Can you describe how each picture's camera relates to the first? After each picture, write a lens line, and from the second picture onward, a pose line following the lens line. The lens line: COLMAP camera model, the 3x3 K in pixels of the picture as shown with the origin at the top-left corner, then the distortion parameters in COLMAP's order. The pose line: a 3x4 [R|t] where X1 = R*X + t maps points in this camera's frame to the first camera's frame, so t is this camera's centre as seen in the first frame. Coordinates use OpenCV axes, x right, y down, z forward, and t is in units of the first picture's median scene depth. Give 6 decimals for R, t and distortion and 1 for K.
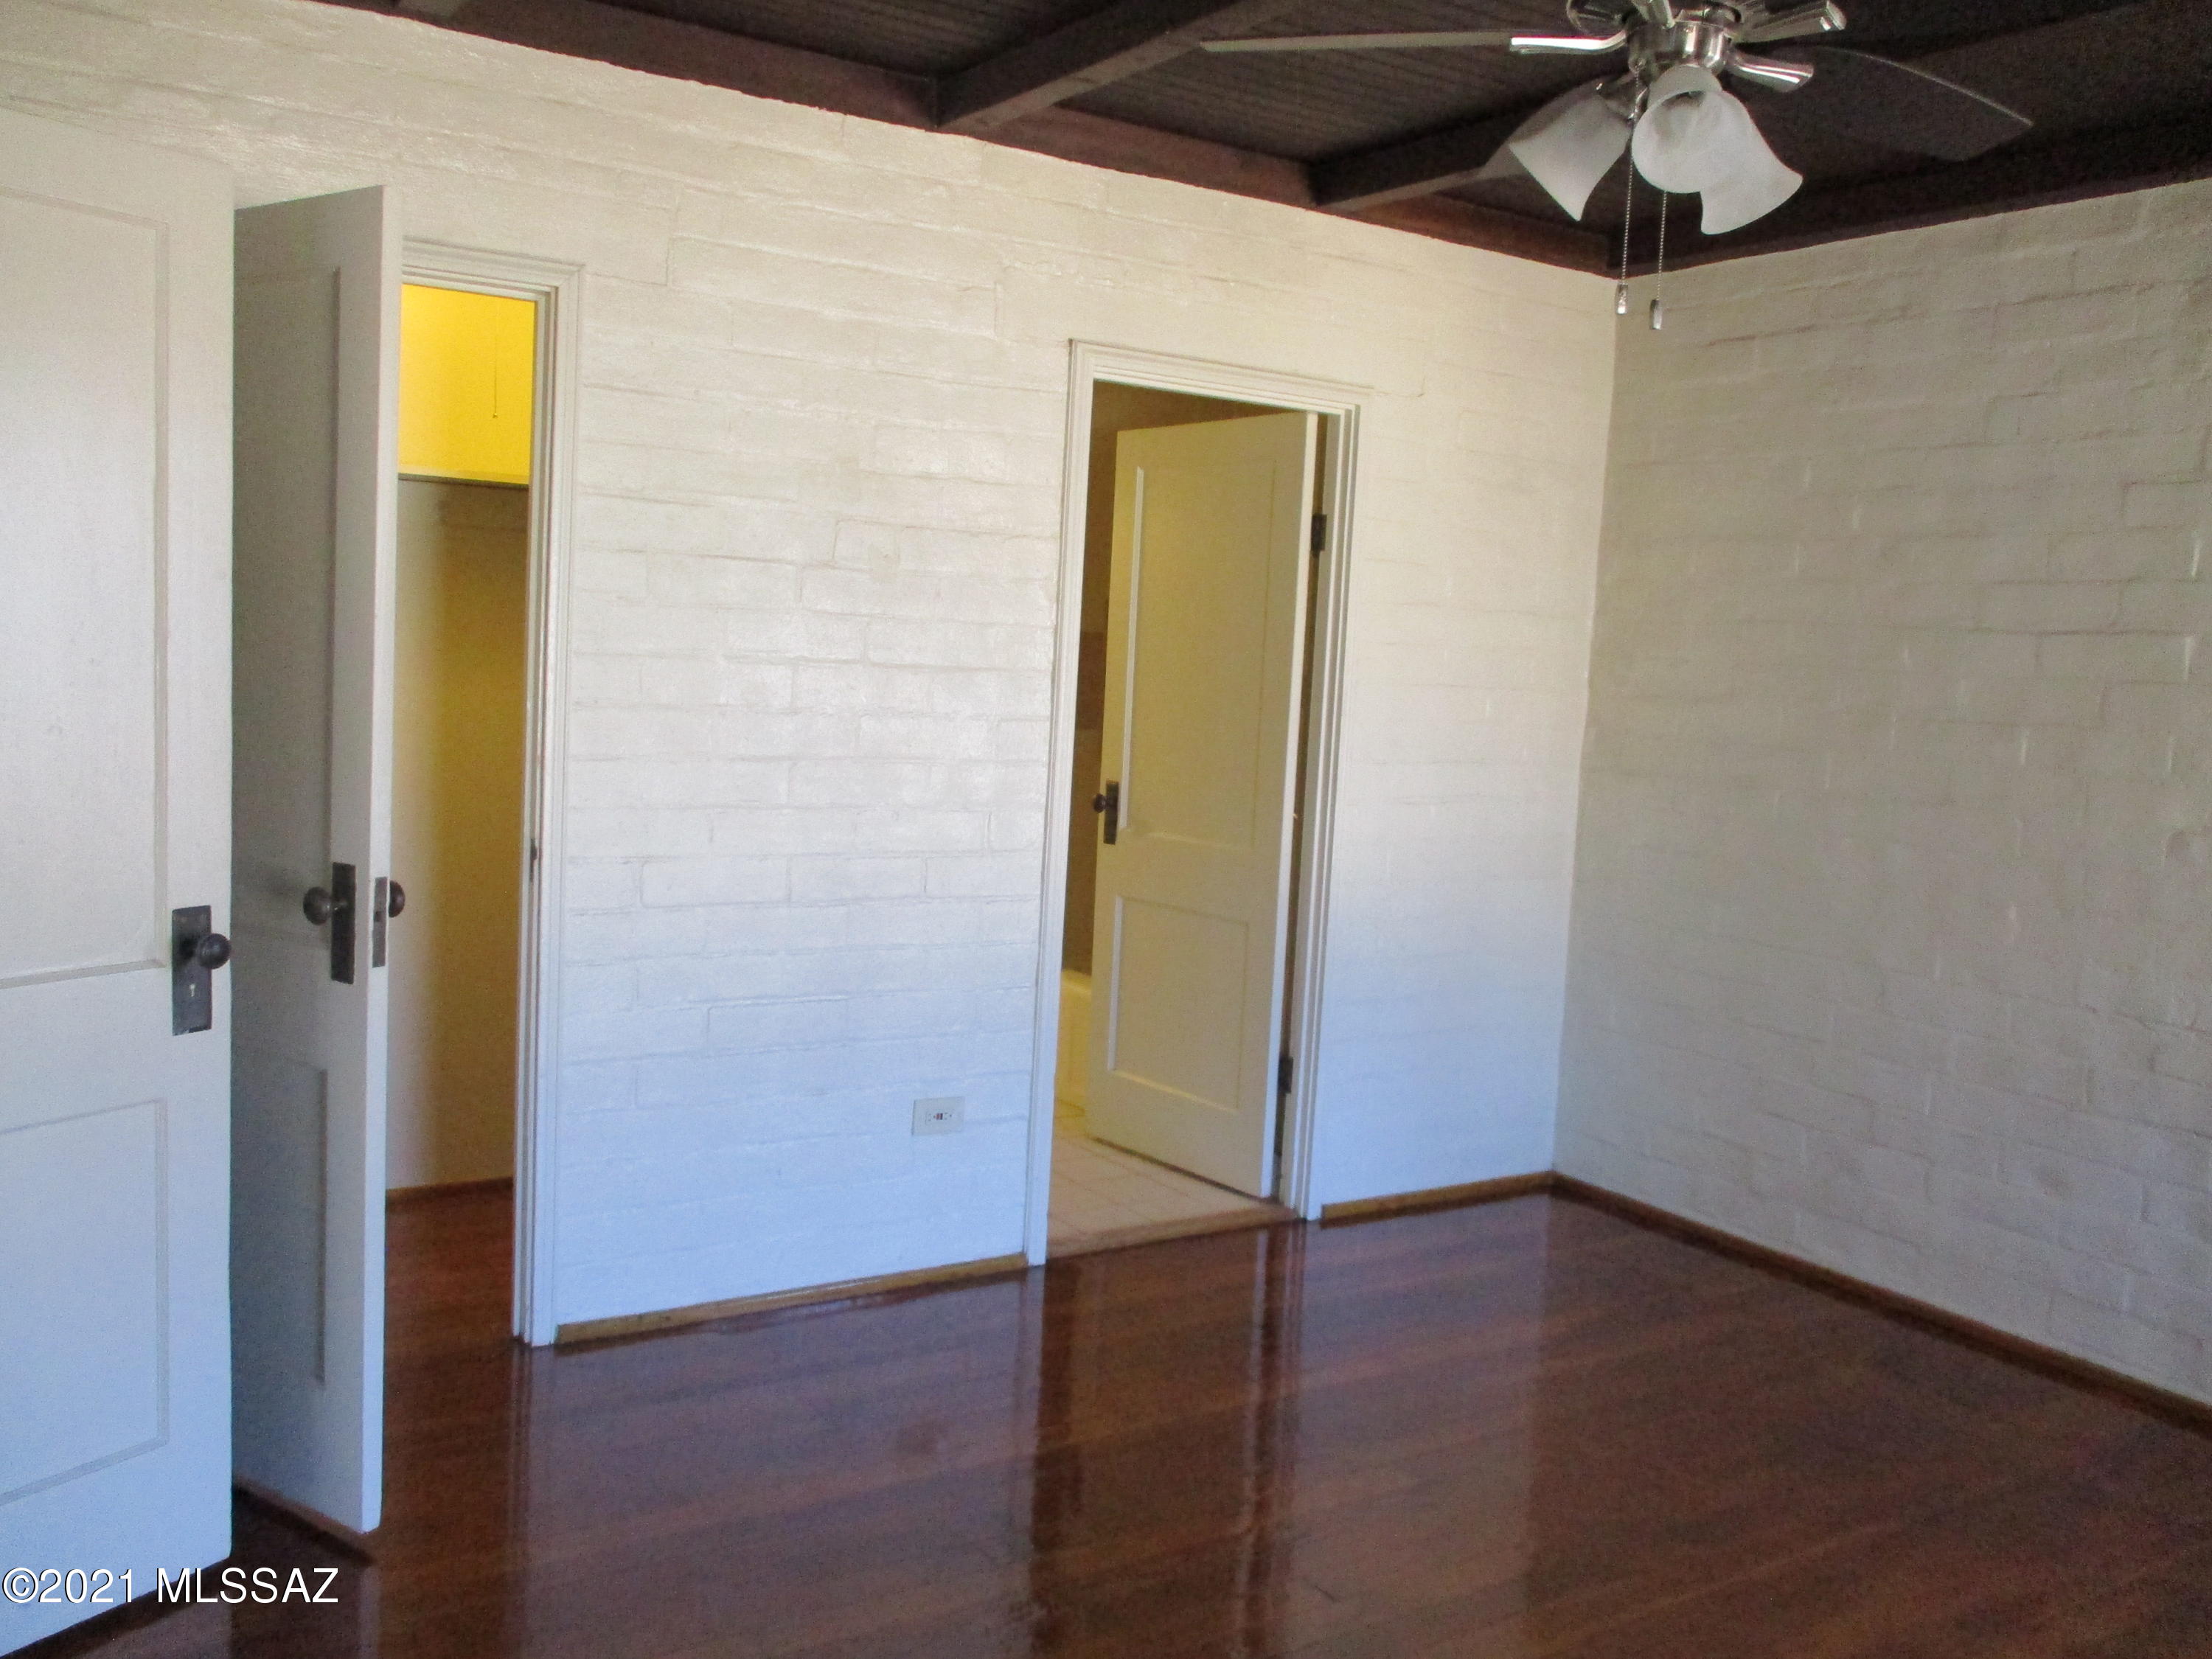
lens RADIAL K [[1859.1, 0, 1105.7], [0, 1859.1, 823.3], [0, 0, 1]] dist [-0.001057, -0.006470]
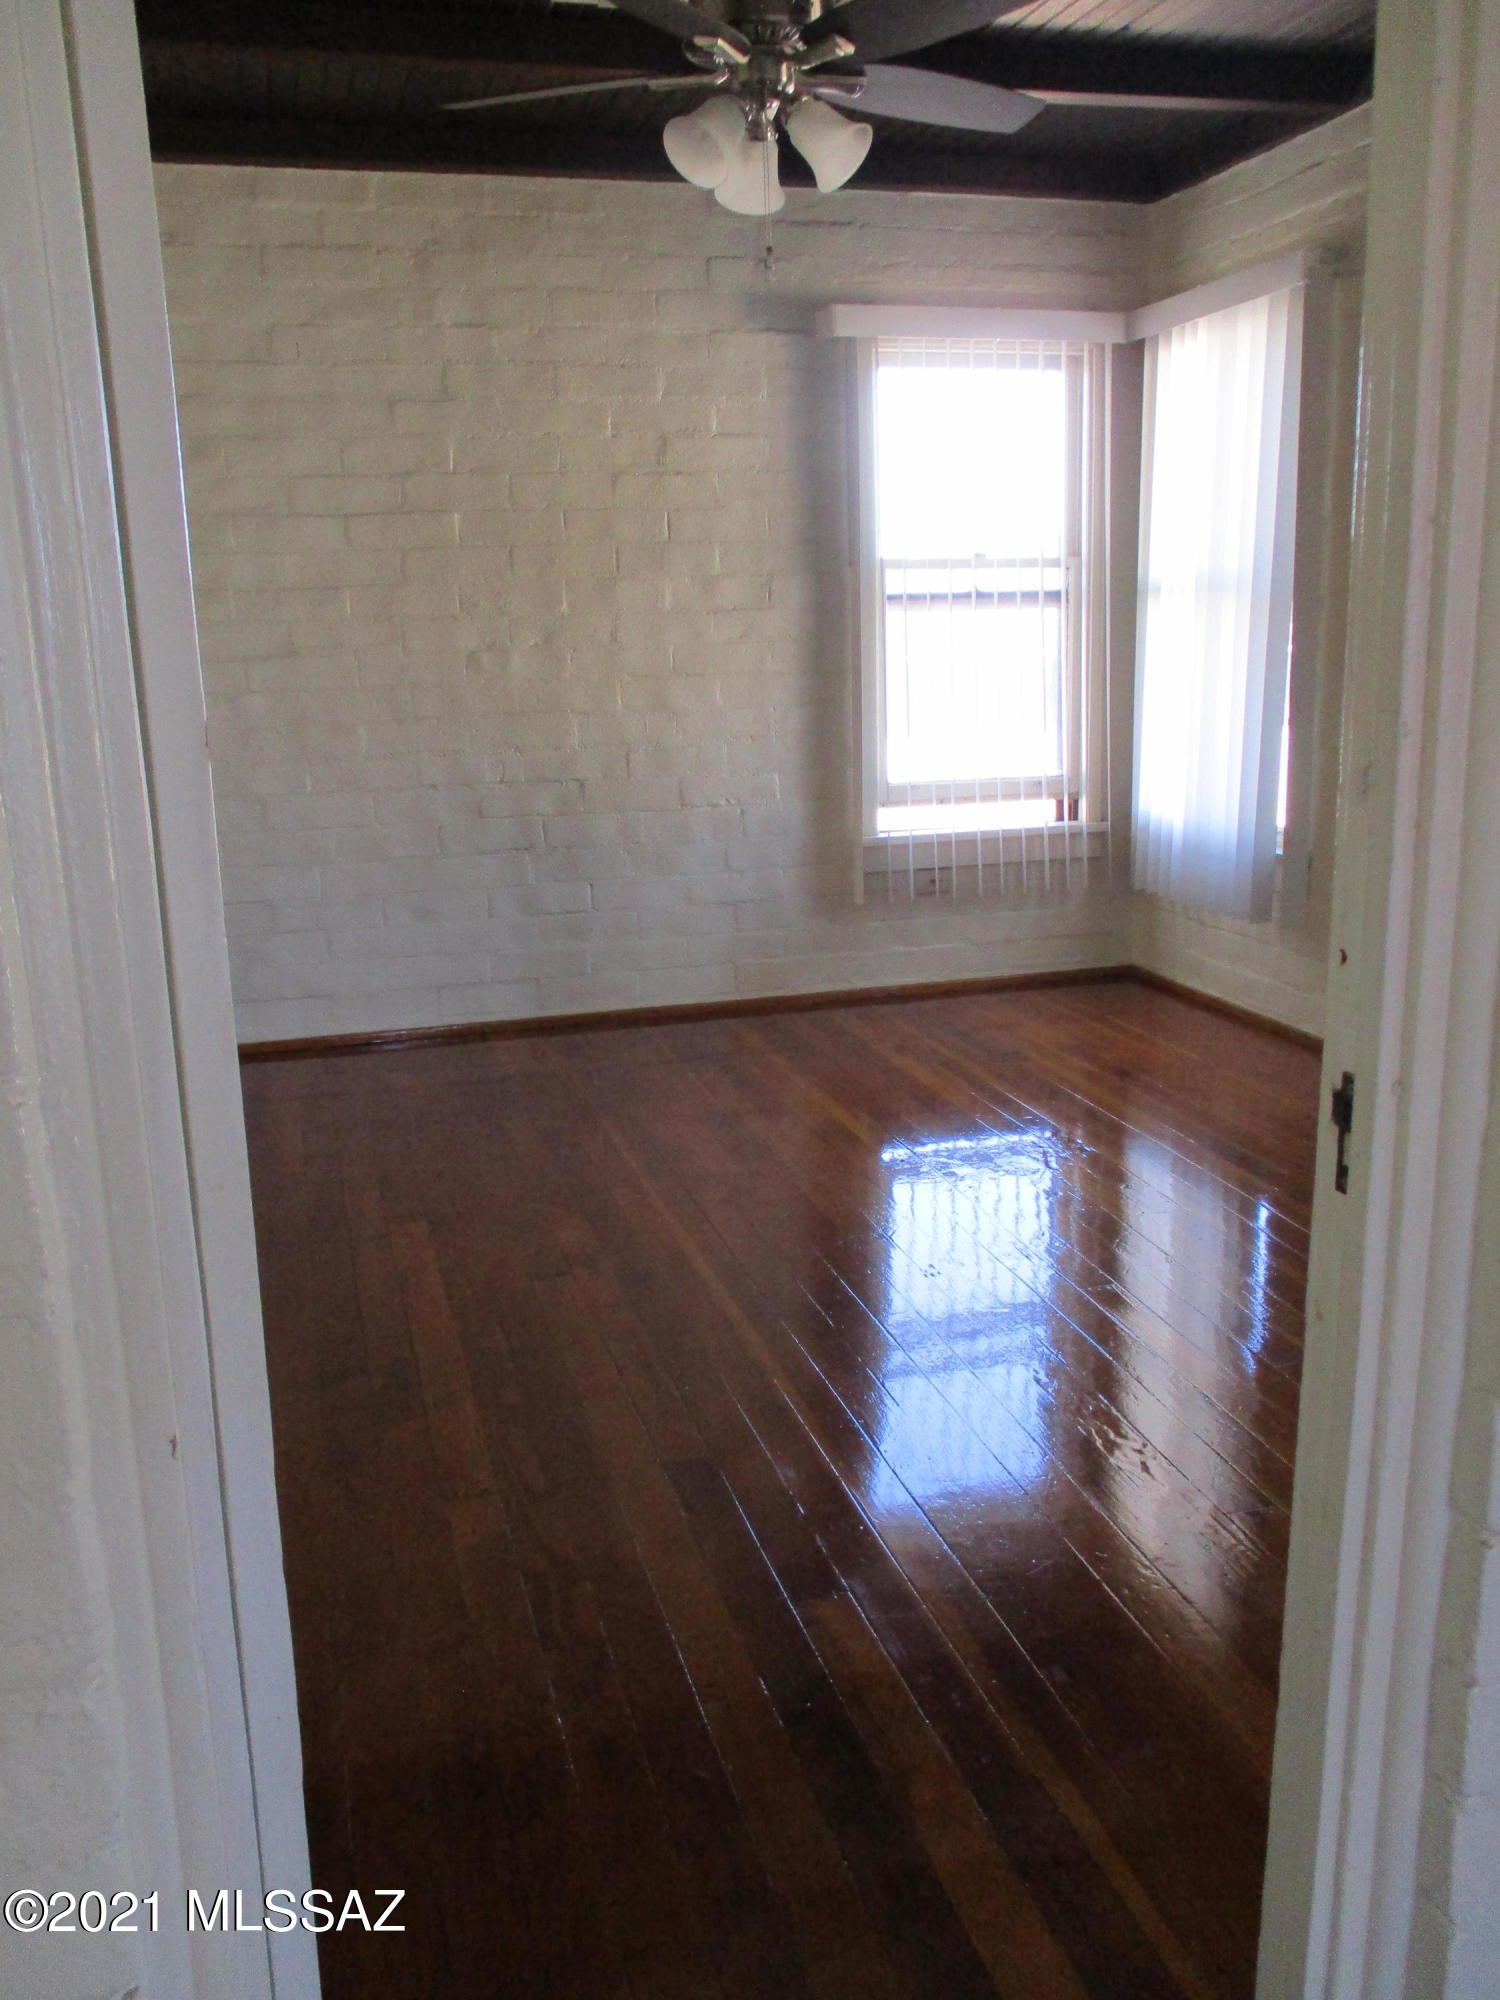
lens RADIAL K [[1680.9, 0, 748.1], [0, 1680.9, 1003.0], [0, 0, 1]] dist [-0.001057, -0.006470]
pose [[0.306616, -0.287049, 0.907518, -0.606868], [0.133962, 0.956966, 0.257429, -0.039890], [-0.942359, 0.042642, 0.331875, 0.349223]]
